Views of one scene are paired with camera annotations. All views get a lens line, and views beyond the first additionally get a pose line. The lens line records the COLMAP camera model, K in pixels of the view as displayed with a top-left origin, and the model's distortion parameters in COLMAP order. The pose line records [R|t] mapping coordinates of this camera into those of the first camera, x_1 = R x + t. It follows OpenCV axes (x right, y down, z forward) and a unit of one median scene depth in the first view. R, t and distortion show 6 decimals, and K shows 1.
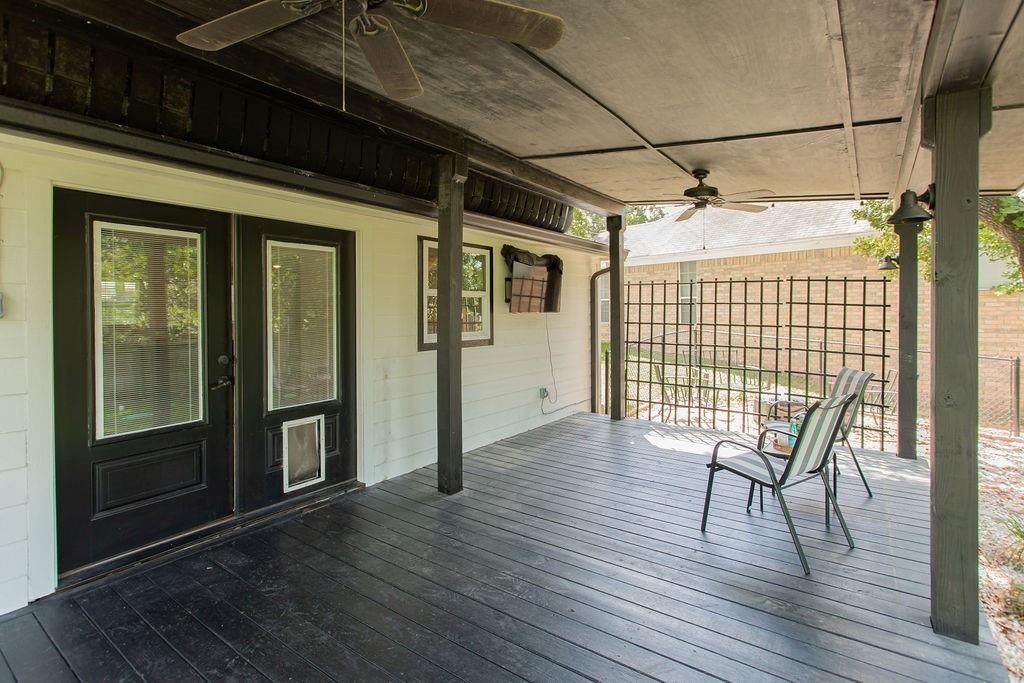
lens RADIAL K [[500.9, 0, 490.1], [0, 500.9, 316.6], [0, 0, 1]] dist [0.002104, 0.000315]
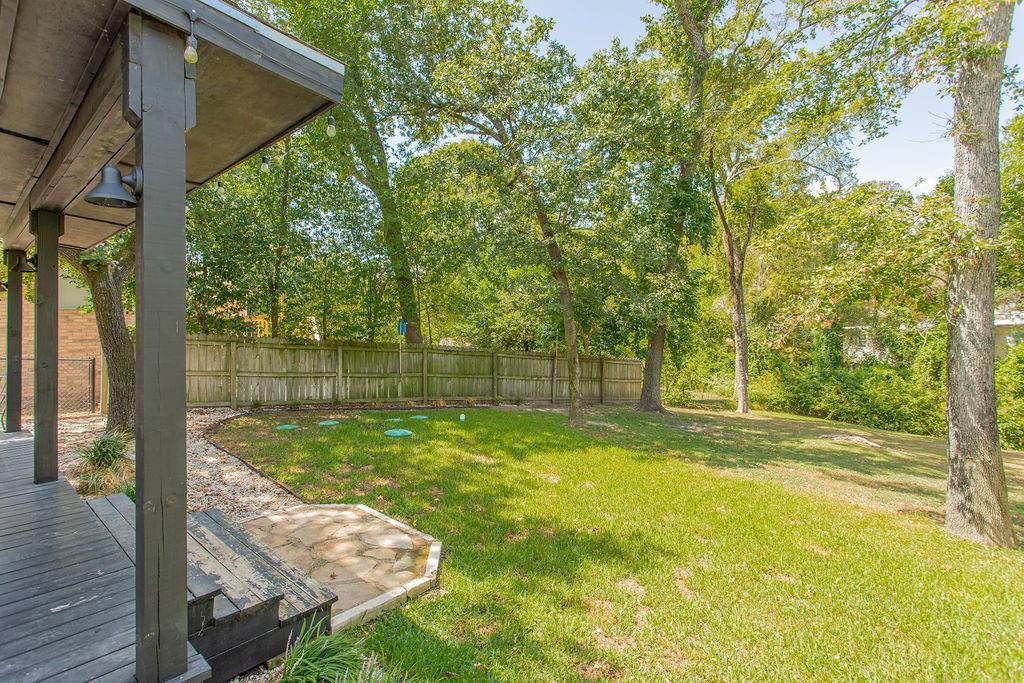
lens RADIAL K [[500.9, 0, 490.1], [0, 500.9, 316.6], [0, 0, 1]] dist [0.002104, 0.000315]
pose [[0.107290, 0.020344, 0.994020, -0.405027], [0.014506, 0.999652, -0.022025, 0.021273], [-0.994122, 0.016783, 0.106957, -0.450767]]
